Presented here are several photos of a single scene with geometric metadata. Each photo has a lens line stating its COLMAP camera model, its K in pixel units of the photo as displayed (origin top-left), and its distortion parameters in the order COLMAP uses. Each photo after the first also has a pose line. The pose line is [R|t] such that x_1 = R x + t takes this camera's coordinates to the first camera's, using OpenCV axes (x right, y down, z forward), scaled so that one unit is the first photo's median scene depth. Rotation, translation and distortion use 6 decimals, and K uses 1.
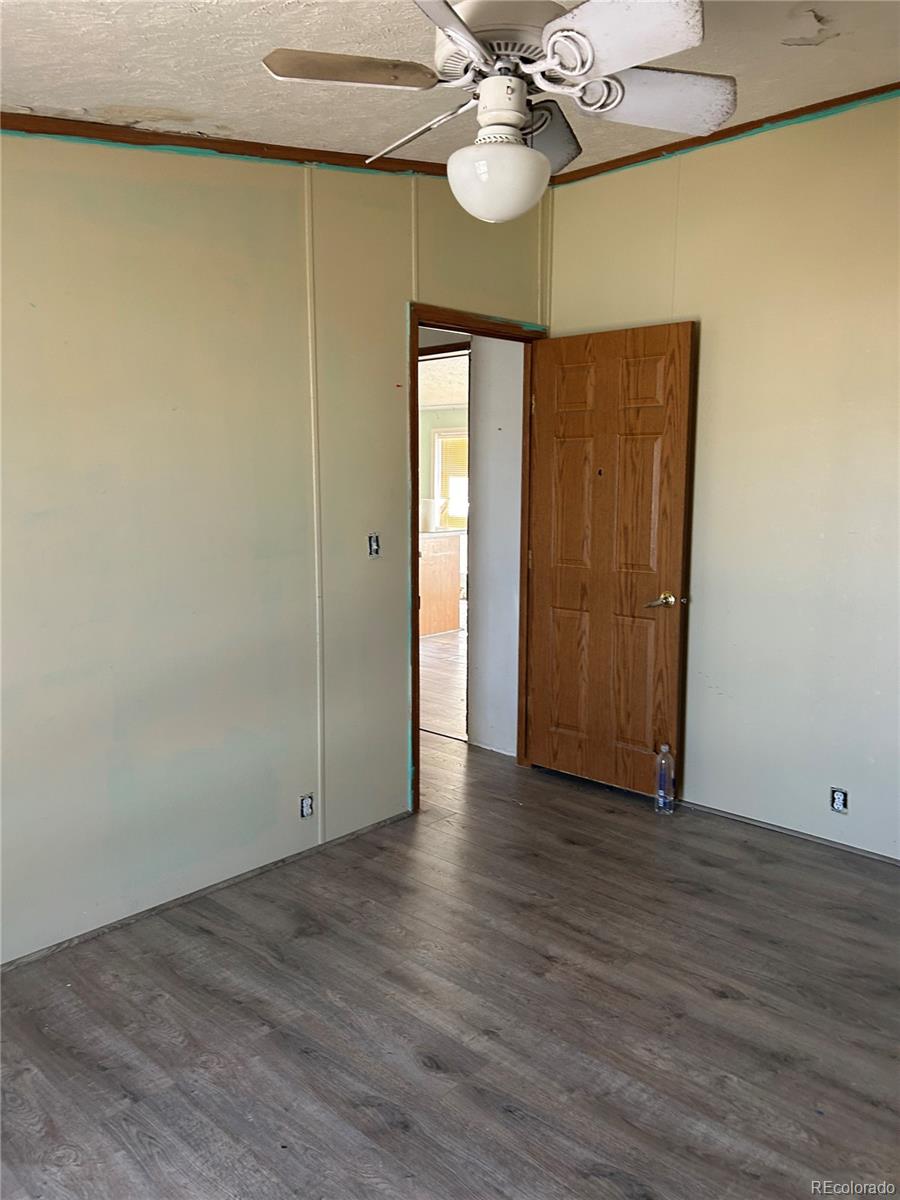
lens RADIAL K [[921.5, 0, 450.0], [0, 921.5, 600.0], [0, 0, 1]] dist [0.025084, -0.004564]
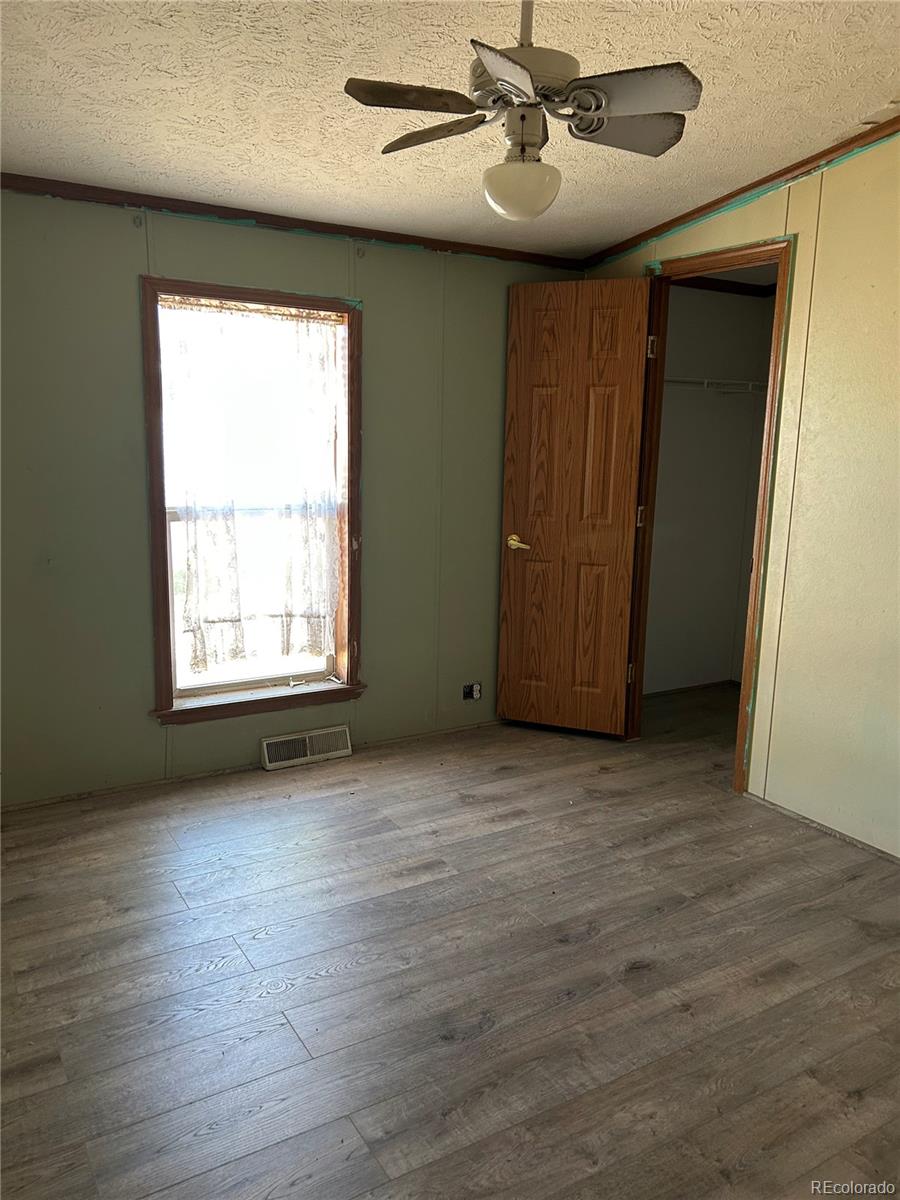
lens RADIAL K [[905.2, 0, 450.0], [0, 905.2, 600.0], [0, 0, 1]] dist [0.065340, -0.006448]
pose [[-0.263020, 0.169085, -0.949858, 0.972162], [-0.160023, 0.963240, 0.215779, -0.116407], [0.951427, 0.208754, -0.226294, 0.910667]]
